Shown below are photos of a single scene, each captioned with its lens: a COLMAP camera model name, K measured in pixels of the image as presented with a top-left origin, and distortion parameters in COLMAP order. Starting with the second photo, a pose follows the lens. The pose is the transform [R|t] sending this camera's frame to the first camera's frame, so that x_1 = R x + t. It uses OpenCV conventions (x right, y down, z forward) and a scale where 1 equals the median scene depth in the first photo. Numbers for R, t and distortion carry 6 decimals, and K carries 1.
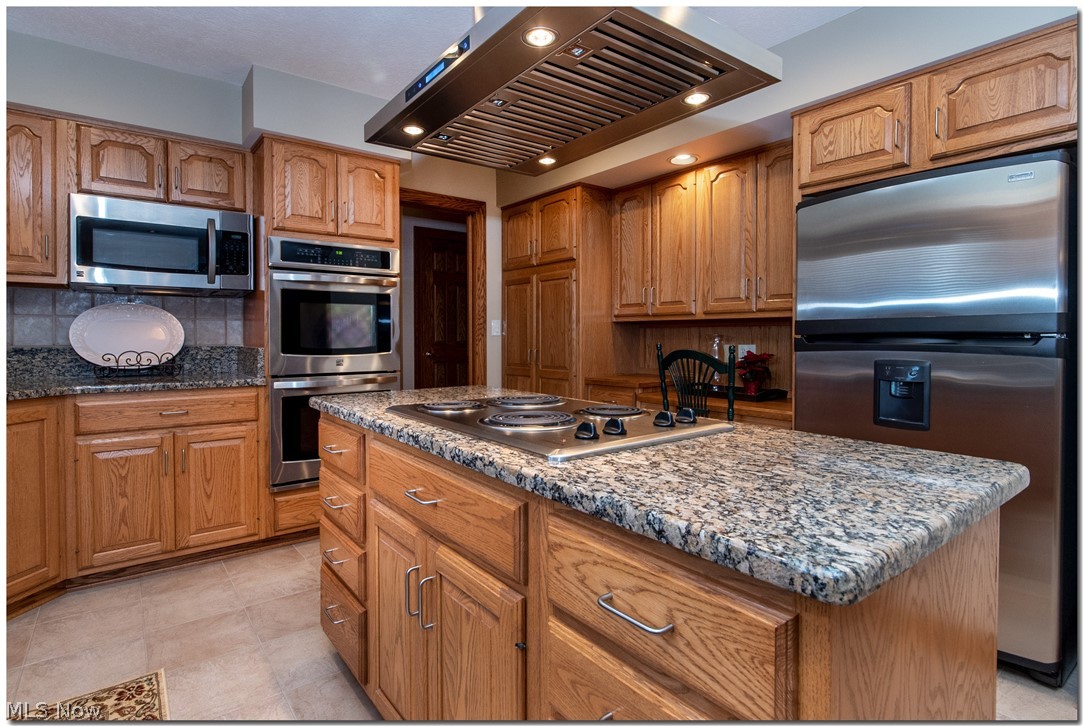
lens RADIAL K [[543.9, 0, 529.9], [0, 543.9, 343.0], [0, 0, 1]] dist [-0.000503, -0.001189]
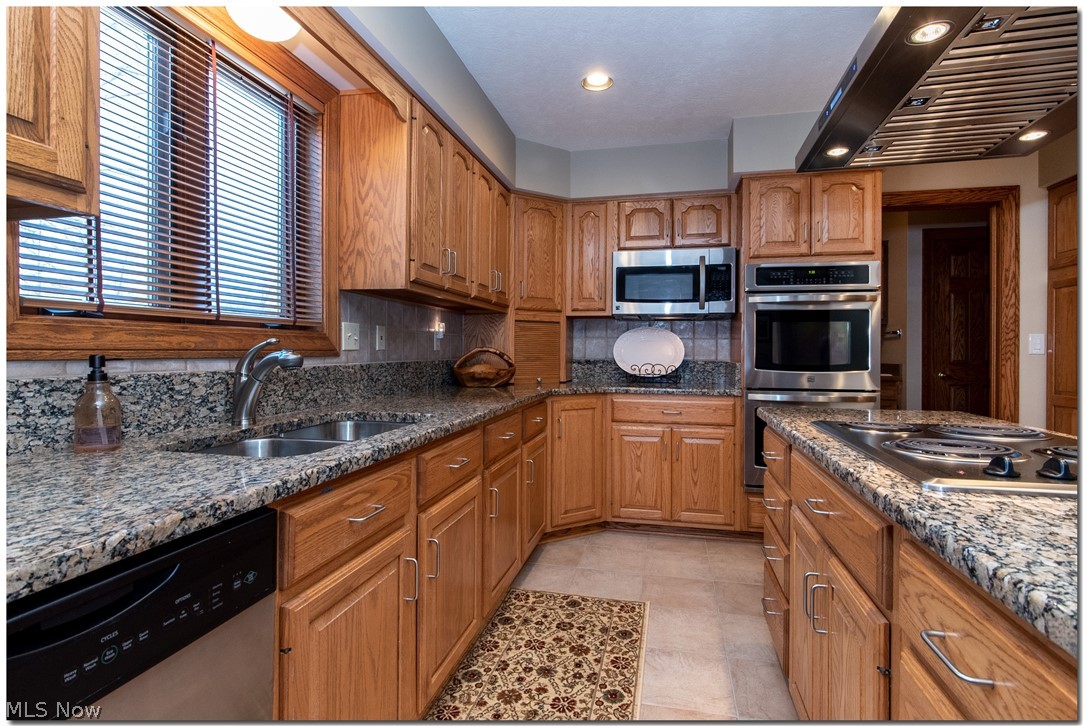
lens RADIAL K [[528.0, 0, 551.9], [0, 528.0, 353.0], [0, 0, 1]] dist [0.000444, -0.000470]
pose [[0.653172, 0.006416, -0.757182, 0.099335], [-0.016068, 0.999856, -0.005389, 0.000296], [0.757039, 0.015687, 0.653181, -0.025012]]
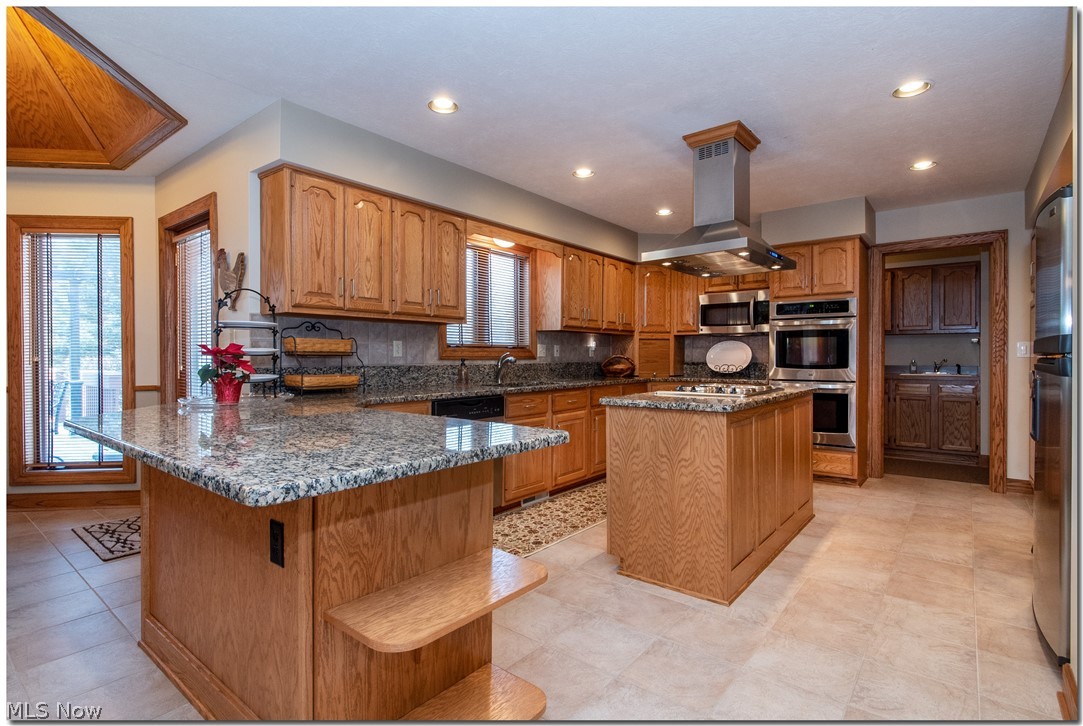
lens RADIAL K [[552.1, 0, 541.5], [0, 552.1, 363.0], [0, 0, 1]] dist [0.000250, 0.000492]
pose [[0.238016, 0.011480, -0.971193, 1.271472], [-0.014536, 0.999860, 0.008257, 0.002653], [0.971152, 0.012152, 0.238150, -0.204916]]
